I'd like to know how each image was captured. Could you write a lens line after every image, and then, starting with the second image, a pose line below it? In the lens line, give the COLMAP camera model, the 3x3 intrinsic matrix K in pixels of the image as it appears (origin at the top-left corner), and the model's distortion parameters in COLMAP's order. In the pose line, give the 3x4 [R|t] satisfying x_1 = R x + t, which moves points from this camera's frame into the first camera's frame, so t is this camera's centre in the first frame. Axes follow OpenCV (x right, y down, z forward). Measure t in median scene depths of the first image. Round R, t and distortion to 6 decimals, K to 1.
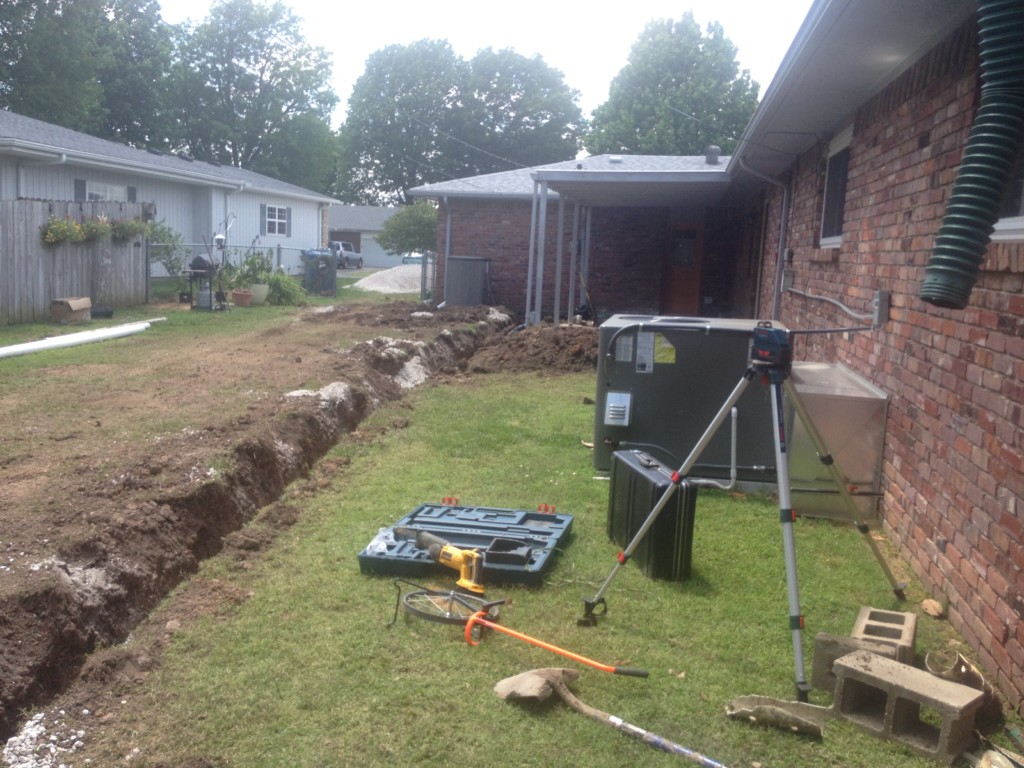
lens RADIAL K [[931.3, 0, 510.6], [0, 931.3, 378.9], [0, 0, 1]] dist [0.006610, -0.092064]
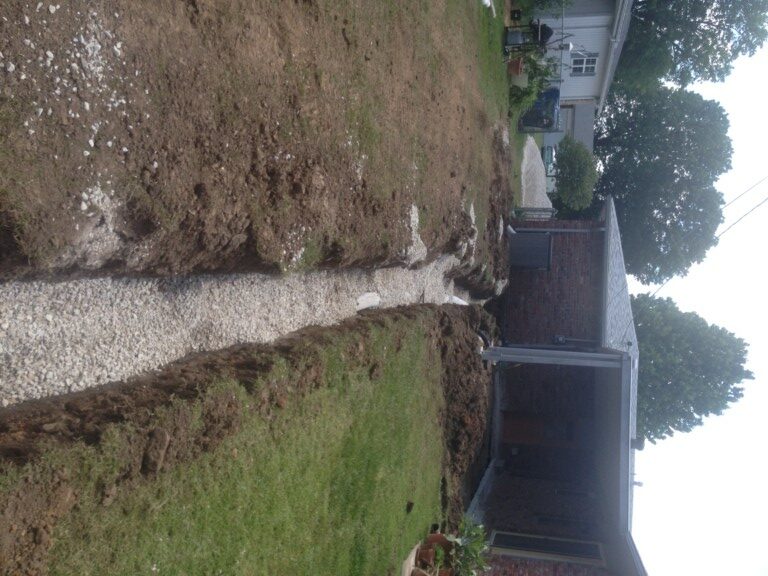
lens RADIAL K [[698.5, 0, 382.9], [0, 698.5, 284.2], [0, 0, 1]] dist [0.006610, -0.092064]
pose [[0.020089, 0.994565, 0.102160, -0.096563], [-0.994081, 0.008957, 0.108274, -0.013414], [0.106771, -0.103730, 0.988858, 0.096044]]
